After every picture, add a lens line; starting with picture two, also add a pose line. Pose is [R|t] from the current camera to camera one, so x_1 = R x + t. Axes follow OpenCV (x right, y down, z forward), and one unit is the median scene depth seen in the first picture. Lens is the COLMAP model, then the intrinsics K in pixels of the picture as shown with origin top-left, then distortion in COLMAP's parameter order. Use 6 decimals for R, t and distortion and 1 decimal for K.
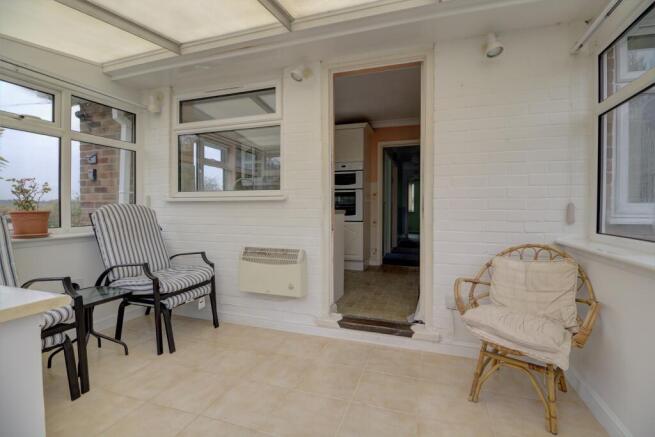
lens RADIAL K [[298.3, 0, 328.1], [0, 298.3, 212.3], [0, 0, 1]] dist [-0.001635, -0.000174]
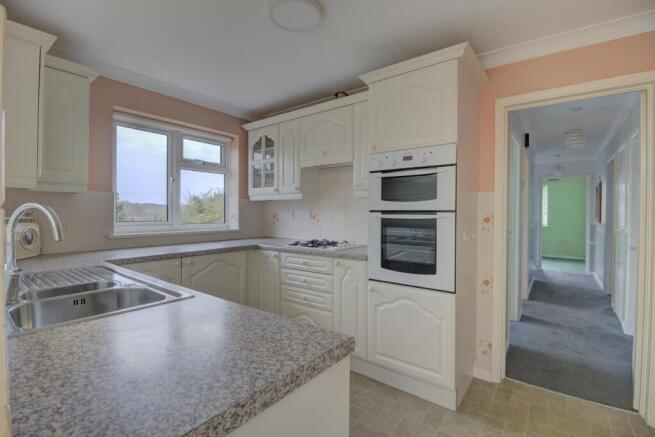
lens RADIAL K [[298.3, 0, 328.1], [0, 298.3, 212.3], [0, 0, 1]] dist [-0.001635, -0.000174]
pose [[0.947998, 0.002377, -0.318268, 0.078957], [-0.004050, 0.999981, -0.004595, -0.071866], [0.318251, 0.005645, 0.947990, 0.545531]]
